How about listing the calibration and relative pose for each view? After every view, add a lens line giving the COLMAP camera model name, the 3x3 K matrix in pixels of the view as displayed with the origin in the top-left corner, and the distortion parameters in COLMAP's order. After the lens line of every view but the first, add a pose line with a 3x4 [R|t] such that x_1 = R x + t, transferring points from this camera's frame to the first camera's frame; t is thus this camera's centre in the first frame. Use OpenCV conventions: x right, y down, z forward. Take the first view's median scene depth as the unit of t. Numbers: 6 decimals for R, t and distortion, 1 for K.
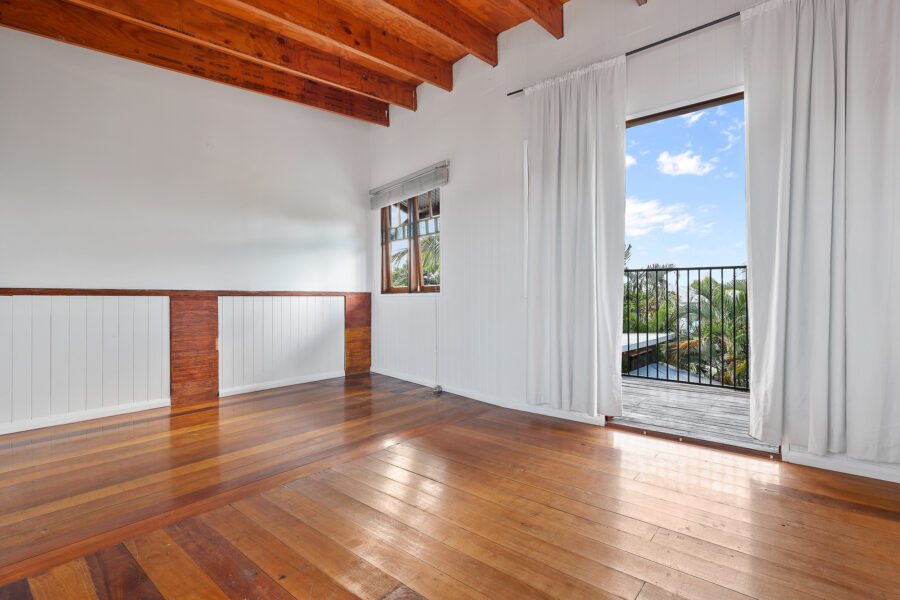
lens RADIAL K [[420.5, 0, 455.4], [0, 420.5, 299.5], [0, 0, 1]] dist [-0.001277, 0.001253]
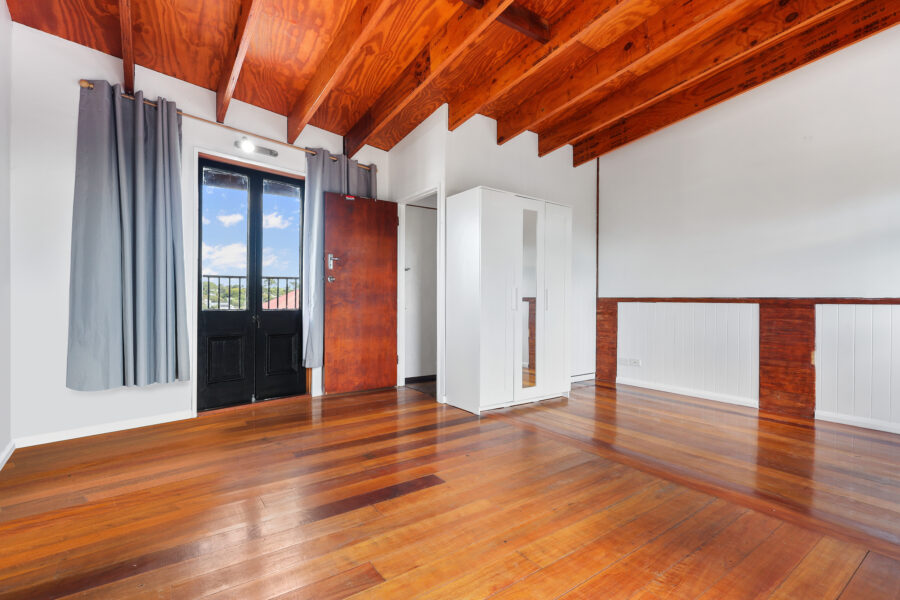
lens RADIAL K [[420.5, 0, 455.0], [0, 420.5, 304.0], [0, 0, 1]] dist [-0.001277, 0.001253]
pose [[-0.249418, 0.005240, -0.968382, 0.509014], [-0.016550, 0.999816, 0.009673, -0.003961], [0.968255, 0.018440, -0.249285, 0.515416]]
